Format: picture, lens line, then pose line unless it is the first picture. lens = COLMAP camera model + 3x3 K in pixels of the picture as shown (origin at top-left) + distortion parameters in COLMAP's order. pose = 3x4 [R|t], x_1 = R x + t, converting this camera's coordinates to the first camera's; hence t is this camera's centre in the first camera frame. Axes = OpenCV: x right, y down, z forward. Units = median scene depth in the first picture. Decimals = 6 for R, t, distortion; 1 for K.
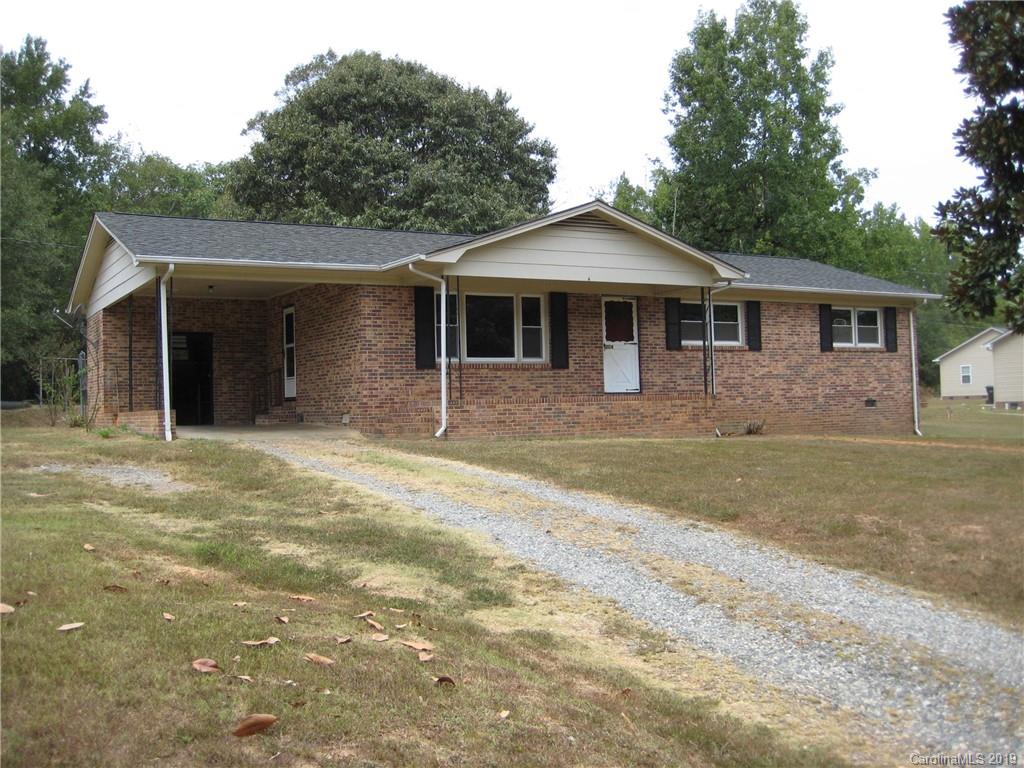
lens RADIAL K [[1065.4, 0, 503.5], [0, 1065.4, 379.4], [0, 0, 1]] dist [-0.137545, 0.134479]
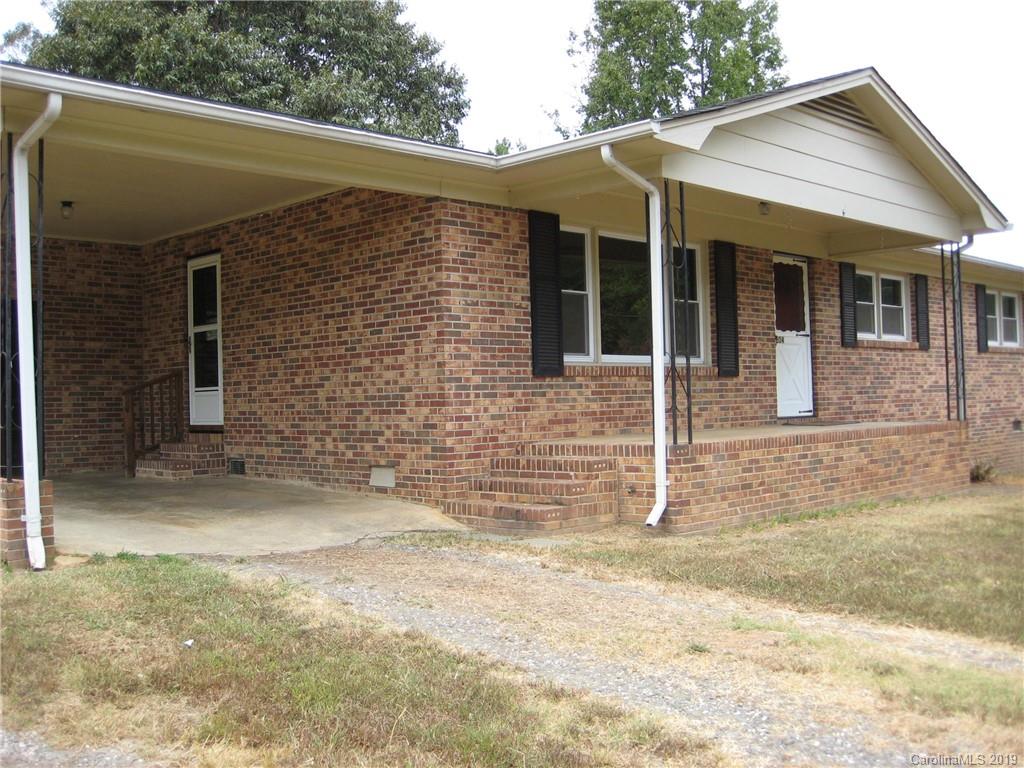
lens RADIAL K [[1065.4, 0, 503.5], [0, 1065.4, 379.4], [0, 0, 1]] dist [-0.137545, 0.134479]
pose [[0.967711, 0.006323, 0.251982, -0.192309], [-0.006518, 0.999979, -0.000061, -0.007256], [-0.251977, -0.001584, 0.967732, 0.456019]]
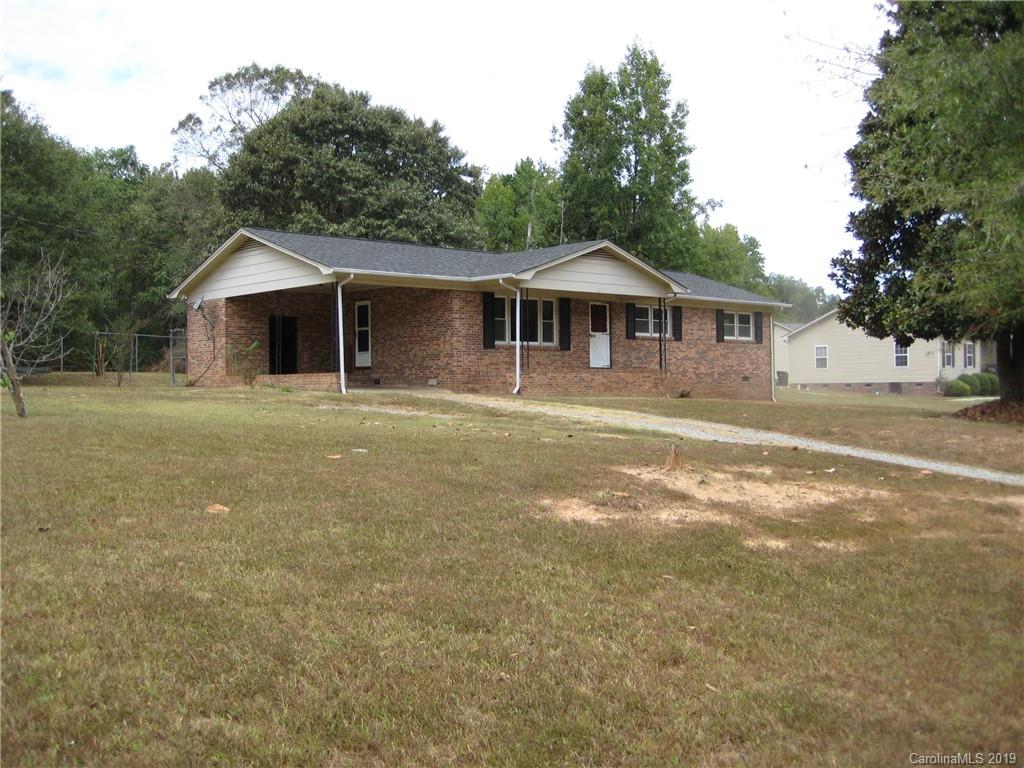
lens RADIAL K [[1065.4, 0, 503.5], [0, 1065.4, 379.4], [0, 0, 1]] dist [-0.137545, 0.134479]
pose [[0.975944, 0.016745, 0.217376, -0.326049], [-0.020926, 0.999637, 0.016943, 0.006501], [-0.217014, -0.021084, 0.975941, -0.384235]]
